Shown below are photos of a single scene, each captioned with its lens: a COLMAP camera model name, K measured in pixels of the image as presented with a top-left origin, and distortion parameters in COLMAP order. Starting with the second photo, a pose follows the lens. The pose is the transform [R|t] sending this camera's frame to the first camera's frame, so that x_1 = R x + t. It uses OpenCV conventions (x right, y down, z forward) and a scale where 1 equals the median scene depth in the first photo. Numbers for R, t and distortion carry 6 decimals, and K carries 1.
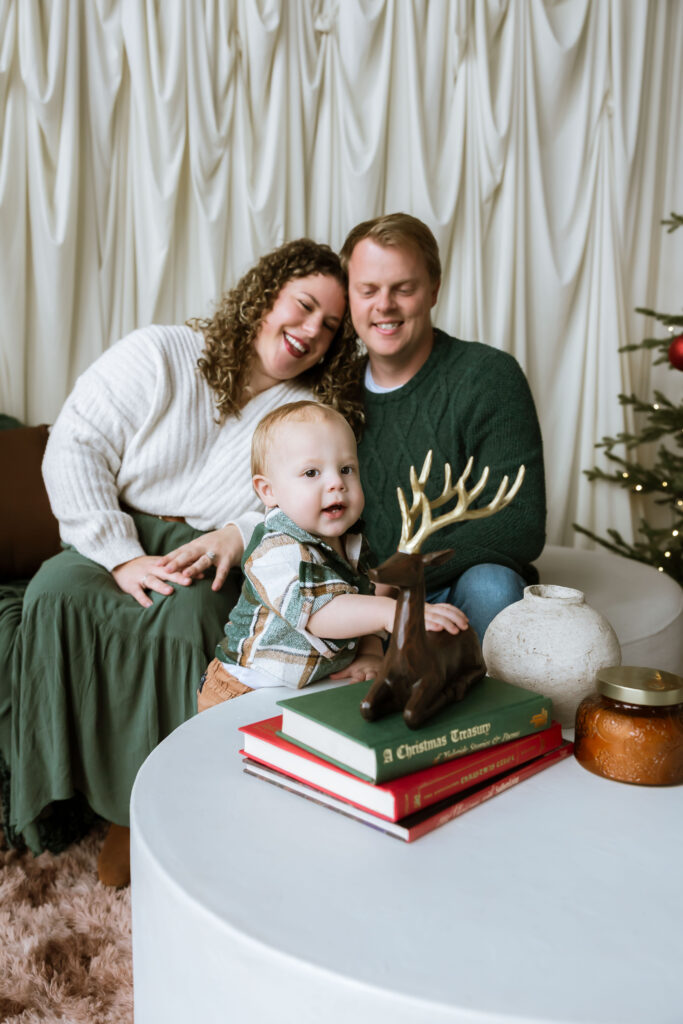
lens RADIAL K [[877.4, 0, 341.5], [0, 877.4, 512.0], [0, 0, 1]] dist [-0.004596, 0.054567]
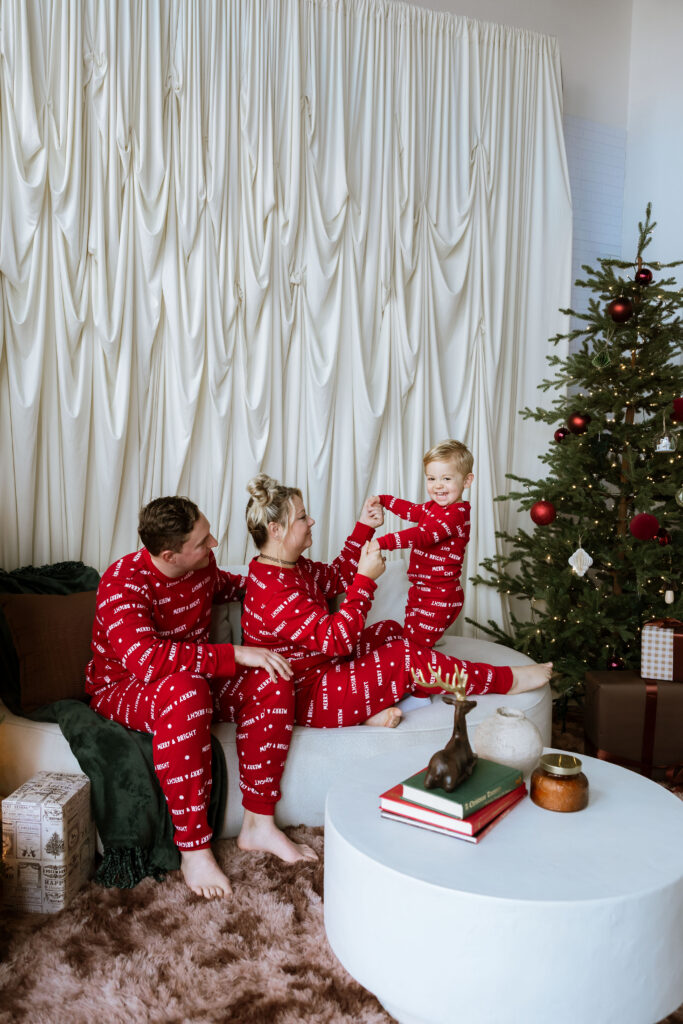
lens RADIAL K [[840.6, 0, 328.9], [0, 840.6, 507.8], [0, 0, 1]] dist [0.080995, 0.000471]
pose [[0.985100, -0.008936, 0.171751, -0.207693], [0.014820, 0.999345, -0.033007, -0.133946], [-0.171343, 0.035061, 0.984587, -0.356325]]
